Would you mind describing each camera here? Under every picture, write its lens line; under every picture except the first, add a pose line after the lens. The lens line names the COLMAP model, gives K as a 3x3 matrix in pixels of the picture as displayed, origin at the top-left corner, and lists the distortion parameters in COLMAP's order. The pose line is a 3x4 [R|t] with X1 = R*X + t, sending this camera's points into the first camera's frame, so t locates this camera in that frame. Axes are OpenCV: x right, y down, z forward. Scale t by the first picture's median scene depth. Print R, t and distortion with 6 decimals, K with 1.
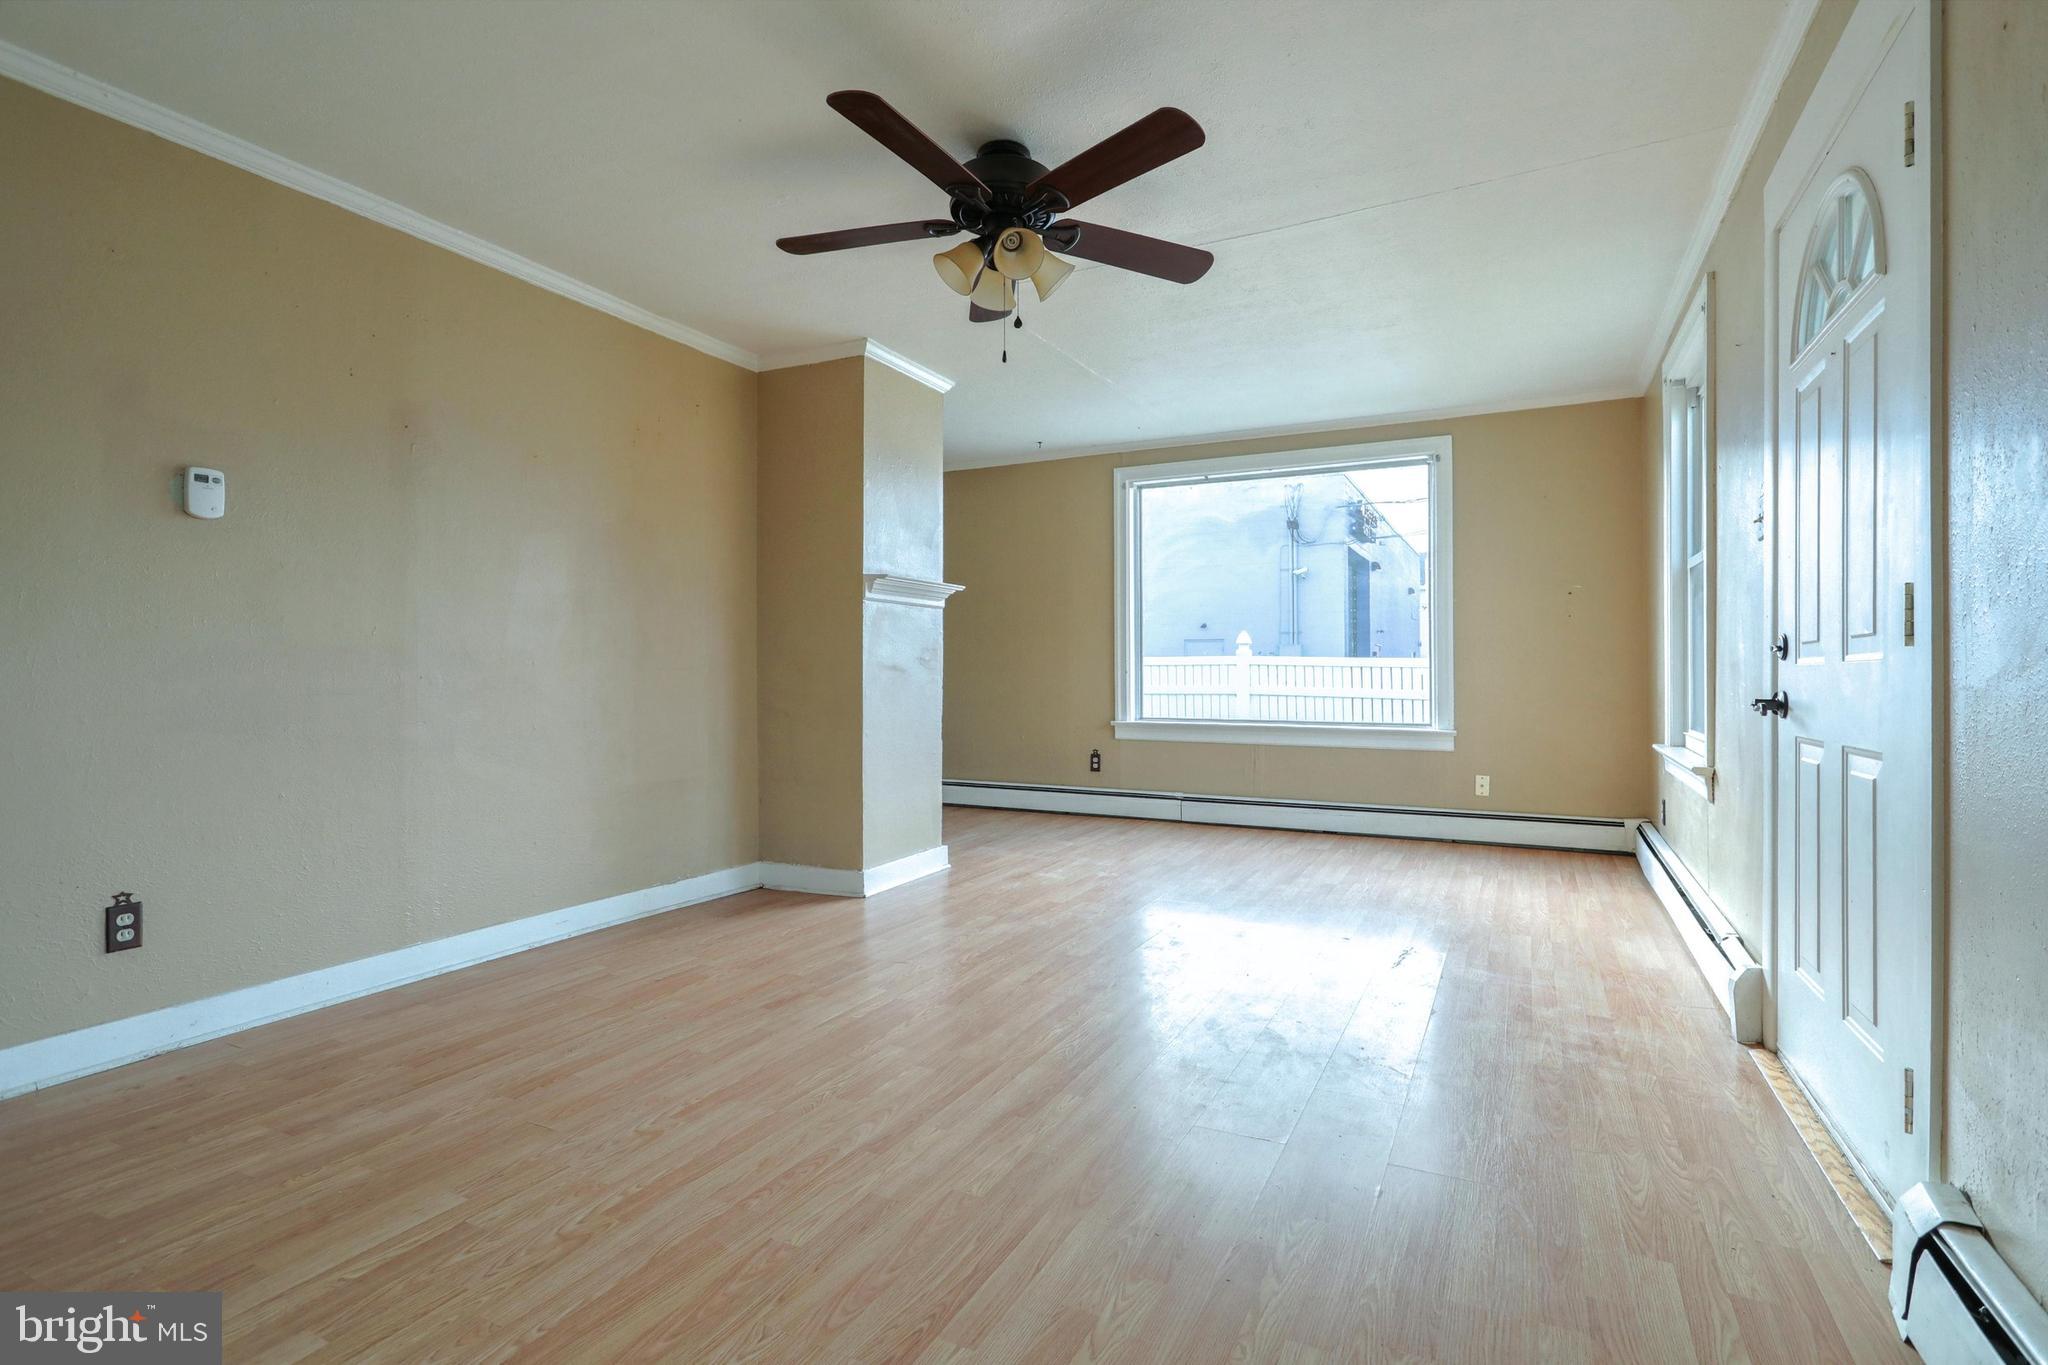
lens RADIAL K [[966.0, 0, 1035.7], [0, 966.0, 678.7], [0, 0, 1]] dist [-0.002427, -0.000408]
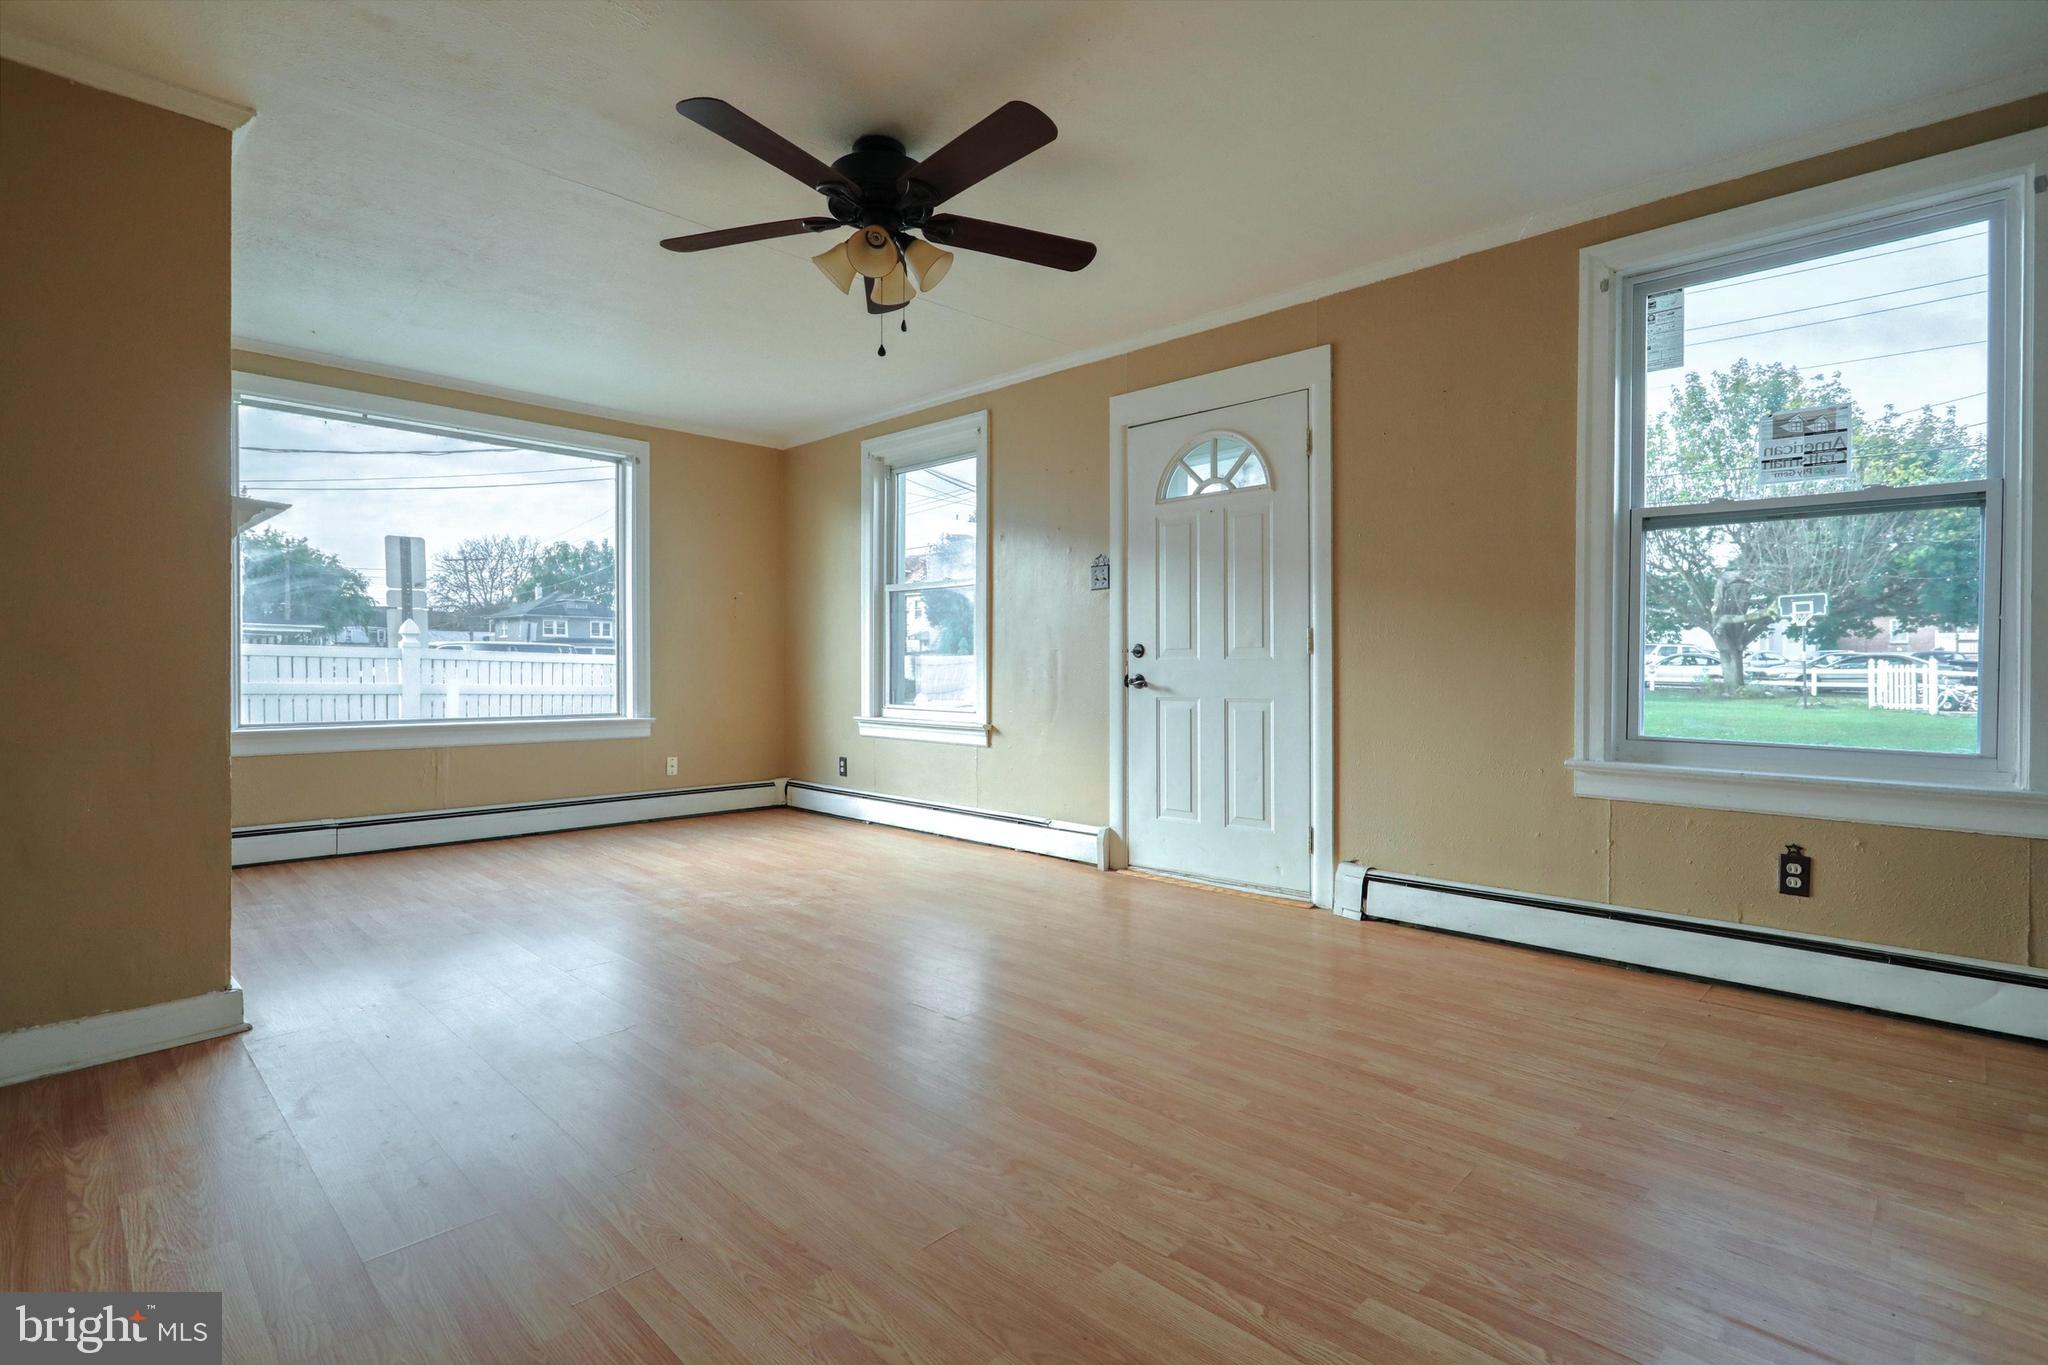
lens RADIAL K [[966.0, 0, 1042.1], [0, 966.0, 687.4], [0, 0, 1]] dist [-0.002427, -0.000408]
pose [[0.305216, -0.020338, 0.952066, -1.218176], [0.003169, 0.999788, 0.020342, -0.001403], [-0.952278, -0.003192, 0.305216, 0.676837]]
